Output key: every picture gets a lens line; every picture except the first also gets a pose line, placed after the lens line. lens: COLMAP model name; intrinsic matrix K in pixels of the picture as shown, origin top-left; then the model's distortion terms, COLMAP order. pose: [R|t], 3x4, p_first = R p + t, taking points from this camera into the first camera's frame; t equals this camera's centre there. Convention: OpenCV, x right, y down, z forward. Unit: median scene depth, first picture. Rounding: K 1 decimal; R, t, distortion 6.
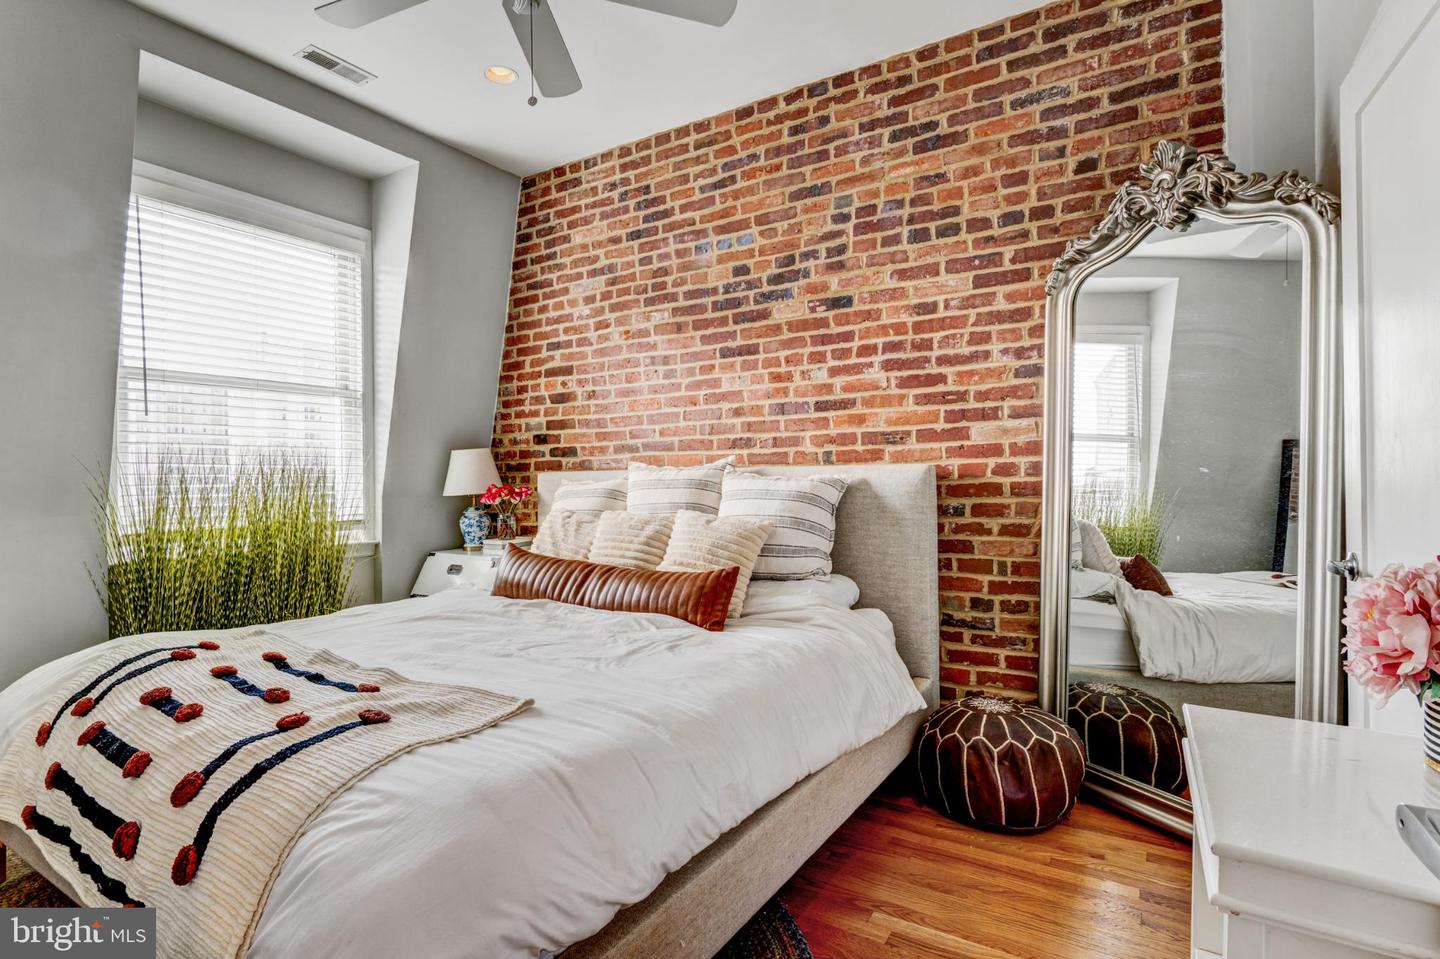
lens RADIAL K [[703.8, 0, 718.4], [0, 703.8, 478.0], [0, 0, 1]] dist [0.000127, -0.002340]
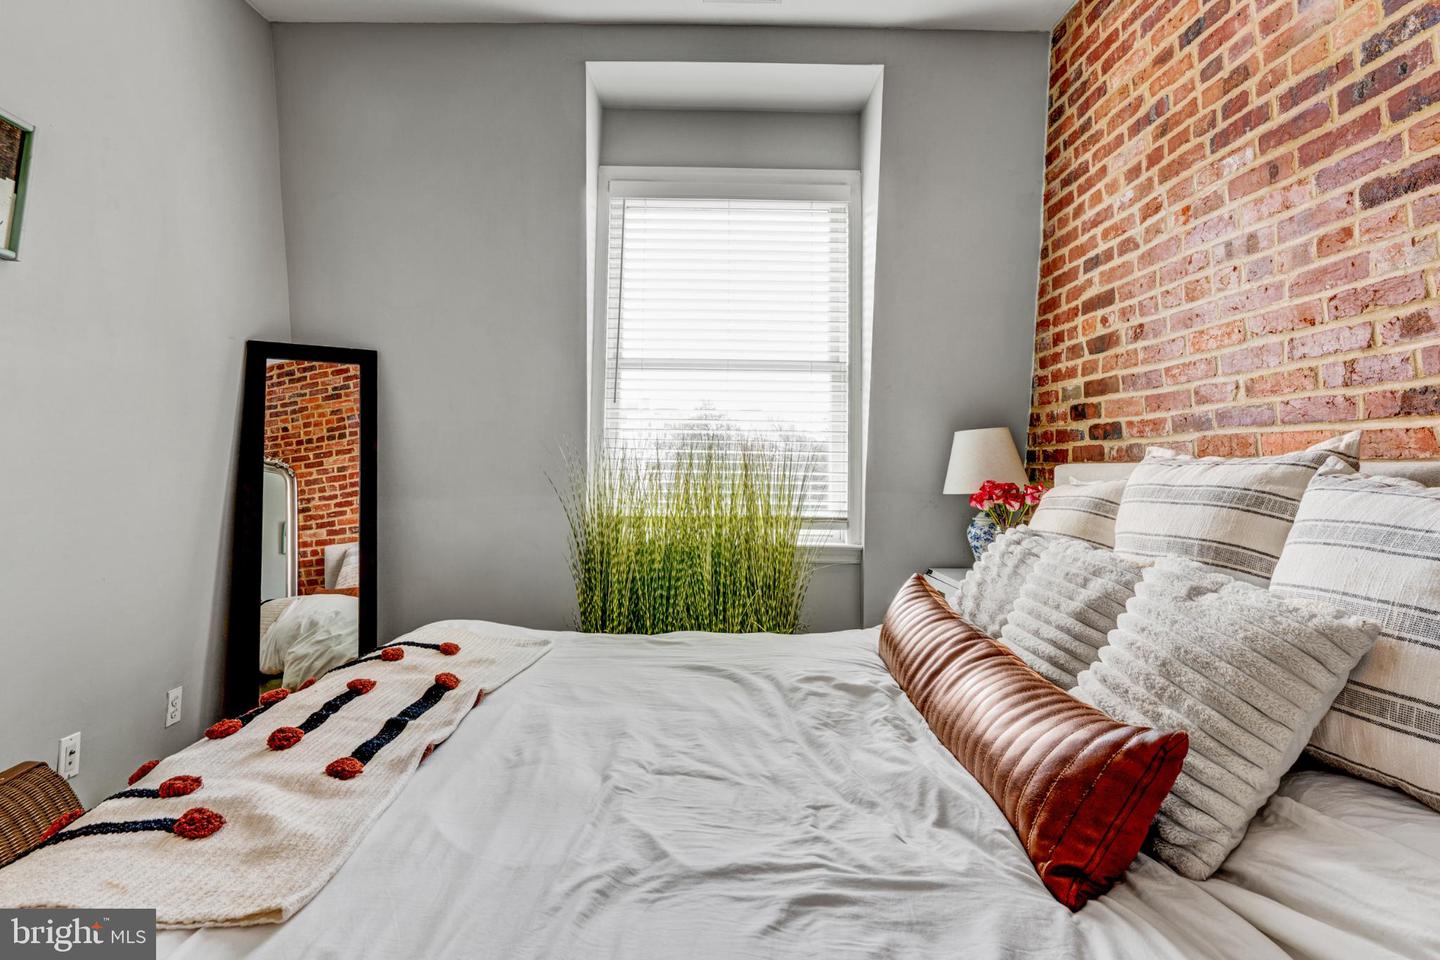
lens RADIAL K [[760.3, 0, 713.7], [0, 760.3, 405.3], [0, 0, 1]] dist [-0.014150, 0.001317]
pose [[0.544221, -0.045881, -0.837686, 0.151907], [-0.020475, 0.997480, -0.067934, -0.008360], [0.838692, 0.054123, 0.541910, 0.375253]]
